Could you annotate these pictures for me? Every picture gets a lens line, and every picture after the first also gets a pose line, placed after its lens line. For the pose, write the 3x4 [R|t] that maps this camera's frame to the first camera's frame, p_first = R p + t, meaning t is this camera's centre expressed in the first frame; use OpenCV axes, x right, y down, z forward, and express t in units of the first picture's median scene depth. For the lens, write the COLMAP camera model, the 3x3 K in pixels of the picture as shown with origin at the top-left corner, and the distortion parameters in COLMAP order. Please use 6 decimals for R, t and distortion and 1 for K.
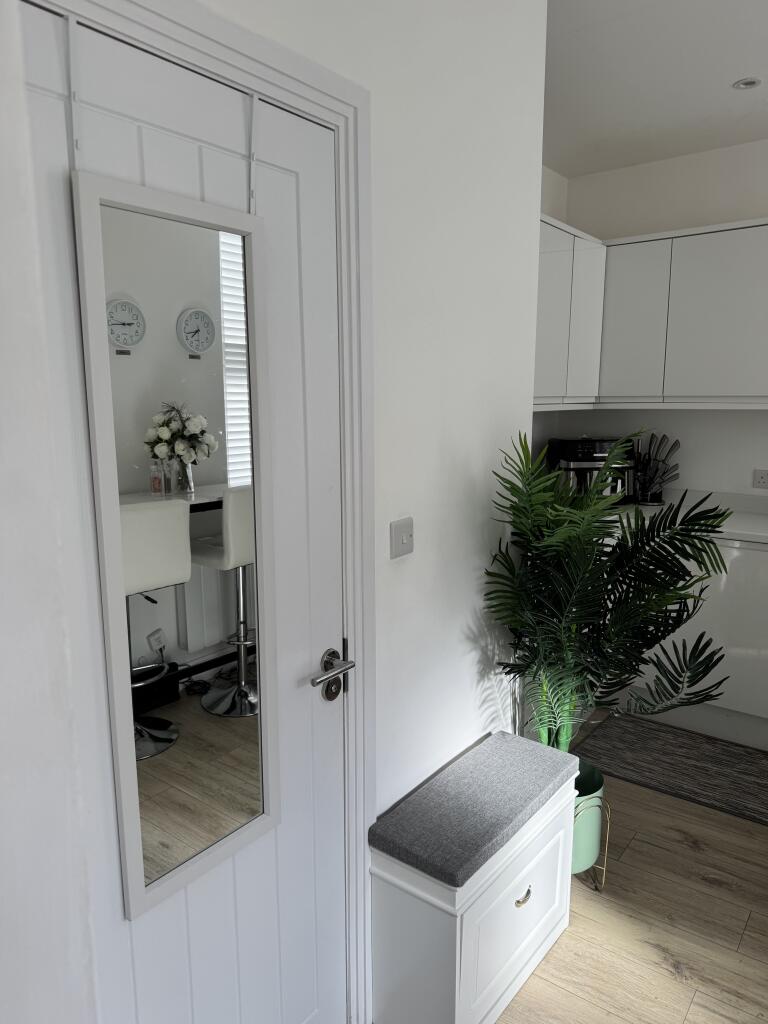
lens RADIAL K [[720.4, 0, 384.0], [0, 720.4, 512.0], [0, 0, 1]] dist [0.061392, -0.074633]
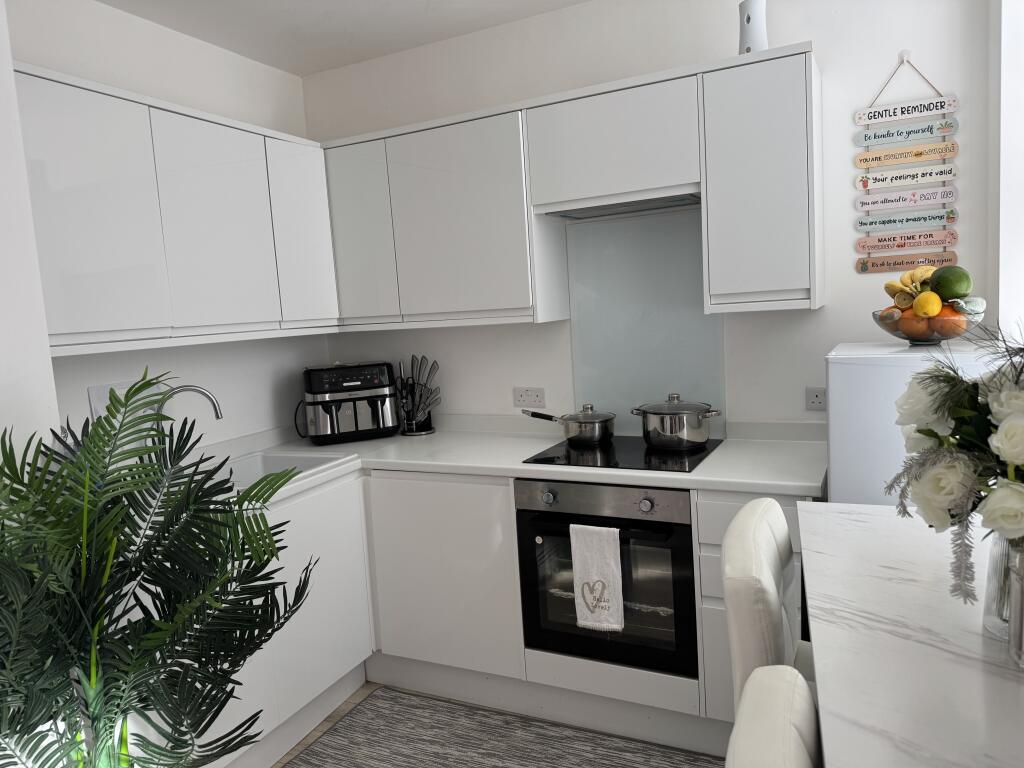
lens RADIAL K [[720.4, 0, 510.6], [0, 720.4, 377.3], [0, 0, 1]] dist [0.061392, -0.074633]
pose [[0.974652, -0.081677, 0.208285, 0.527388], [0.095241, 0.993882, -0.055930, -0.034724], [-0.202443, 0.074350, 0.976468, 0.196660]]
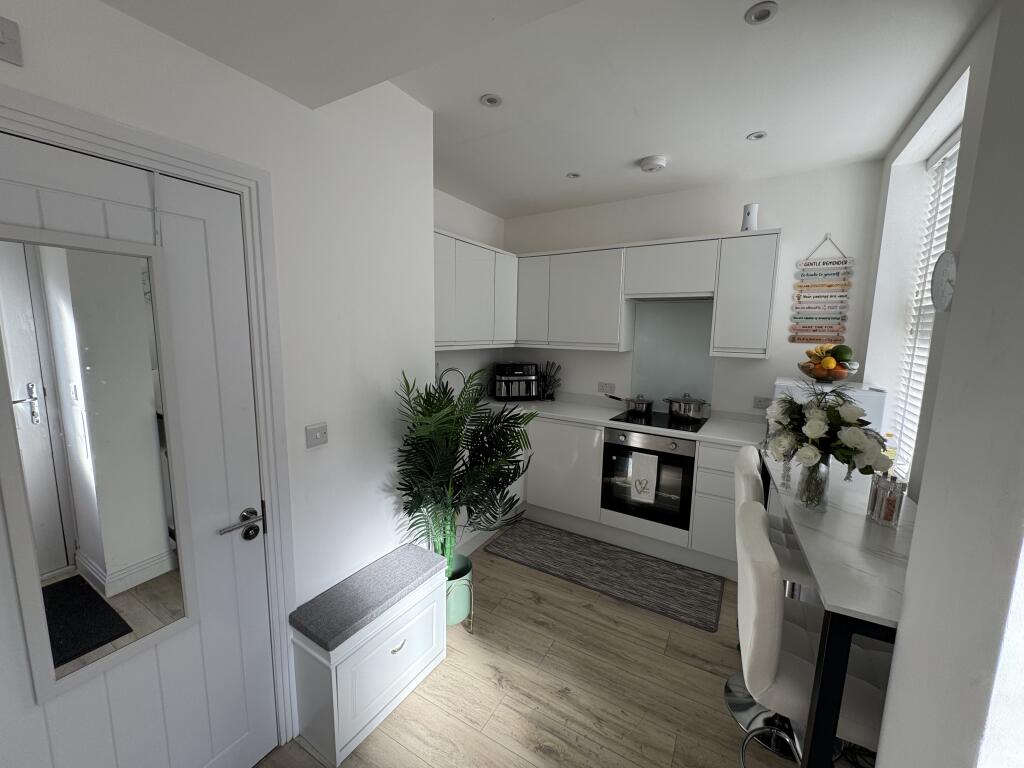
lens RADIAL K [[408.1, 0, 510.5], [0, 408.1, 380.7], [0, 0, 1]] dist [0.001329, 0.000273]
pose [[0.993739, 0.004566, 0.111632, 0.289775], [-0.000924, 0.999466, -0.032650, -0.046994], [-0.111721, 0.032342, 0.993213, 0.014828]]
